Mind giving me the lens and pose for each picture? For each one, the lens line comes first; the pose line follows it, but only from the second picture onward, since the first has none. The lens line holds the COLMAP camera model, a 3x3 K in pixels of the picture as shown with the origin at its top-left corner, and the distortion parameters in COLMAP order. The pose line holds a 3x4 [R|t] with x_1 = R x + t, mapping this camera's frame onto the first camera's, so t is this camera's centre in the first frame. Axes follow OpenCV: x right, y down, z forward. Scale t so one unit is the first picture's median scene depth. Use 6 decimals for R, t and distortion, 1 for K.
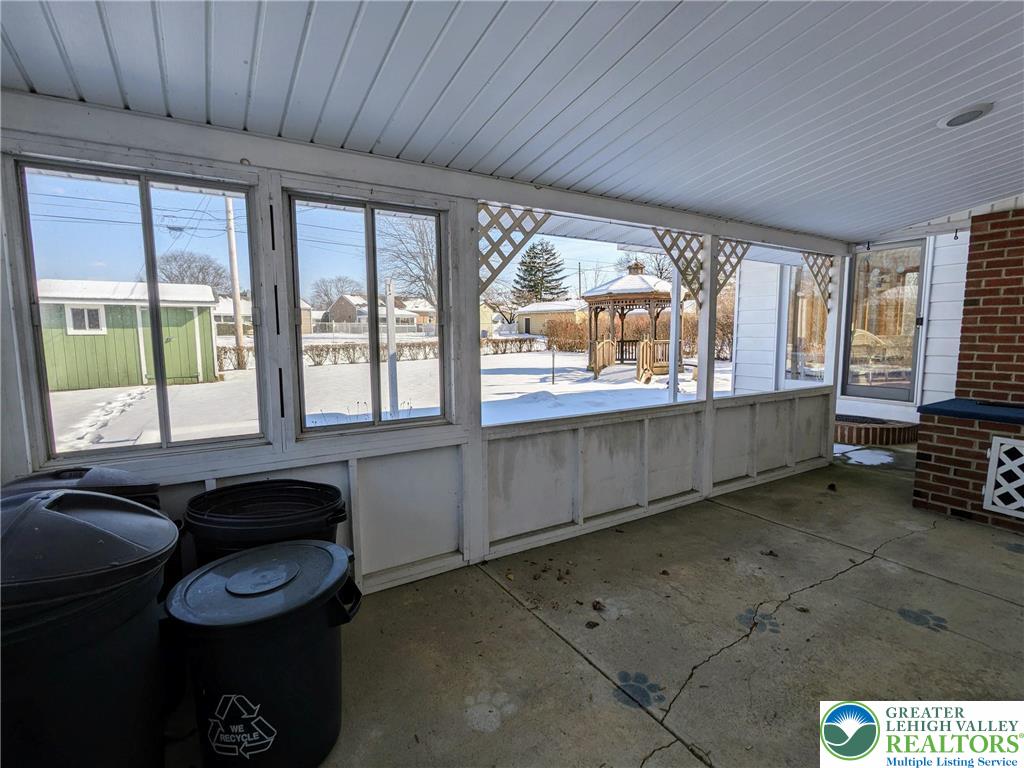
lens RADIAL K [[490.7, 0, 514.4], [0, 490.7, 388.2], [0, 0, 1]] dist [0.000325, 0.000182]
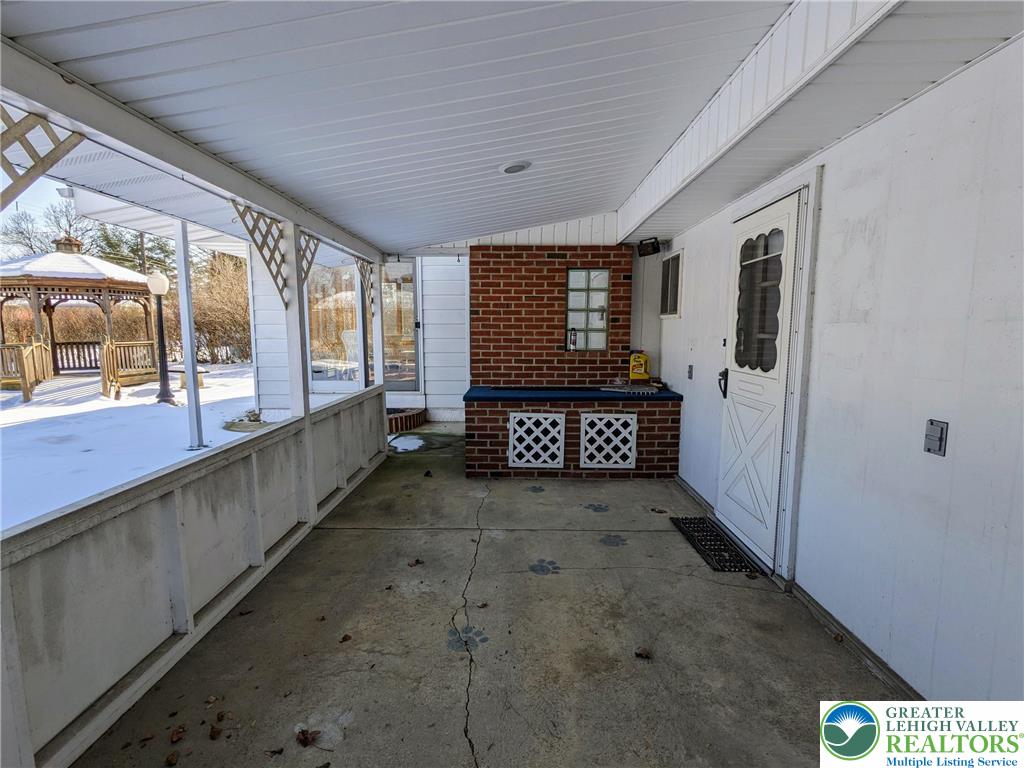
lens RADIAL K [[490.7, 0, 514.4], [0, 490.7, 388.2], [0, 0, 1]] dist [0.000325, 0.000182]
pose [[0.535408, -0.096254, 0.839091, -0.042083], [0.092675, 0.994181, 0.054911, -0.011964], [-0.839494, 0.048363, 0.541213, 0.071392]]
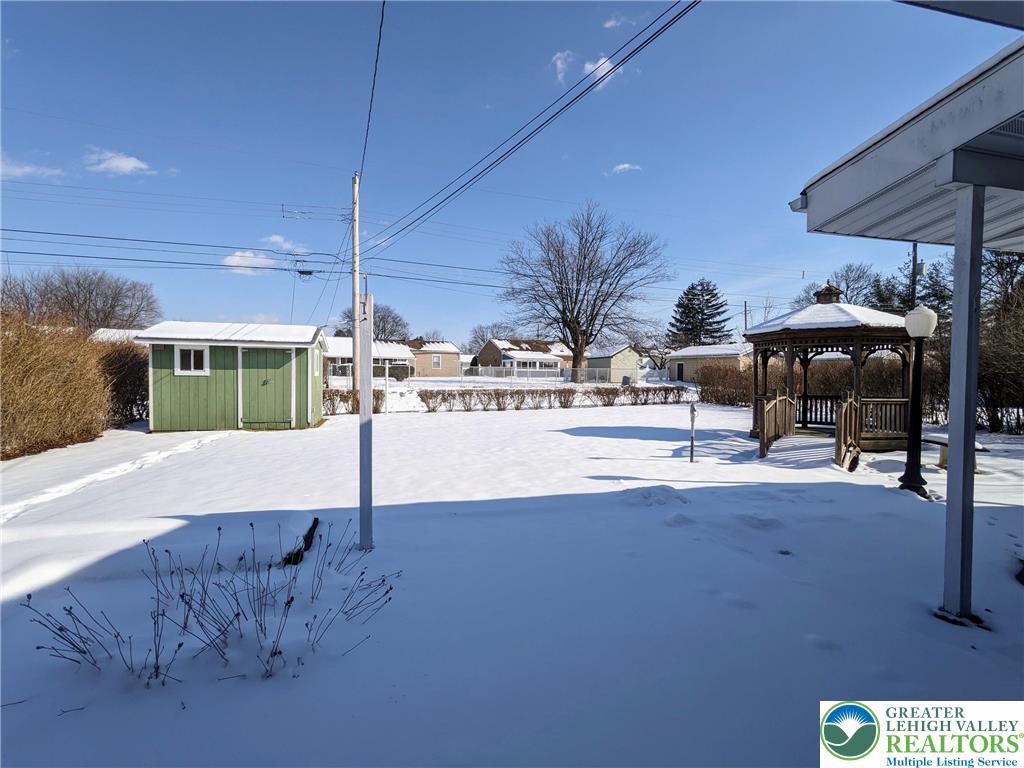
lens RADIAL K [[490.0, 0, 512.0], [0, 490.0, 384.0], [0, 0, 1]] dist [0.001419, 0.001031]
pose [[0.950429, 0.022716, -0.310112, 0.051340], [-0.053030, 0.994558, -0.089674, -0.040291], [0.306387, 0.101674, 0.946461, 0.281634]]
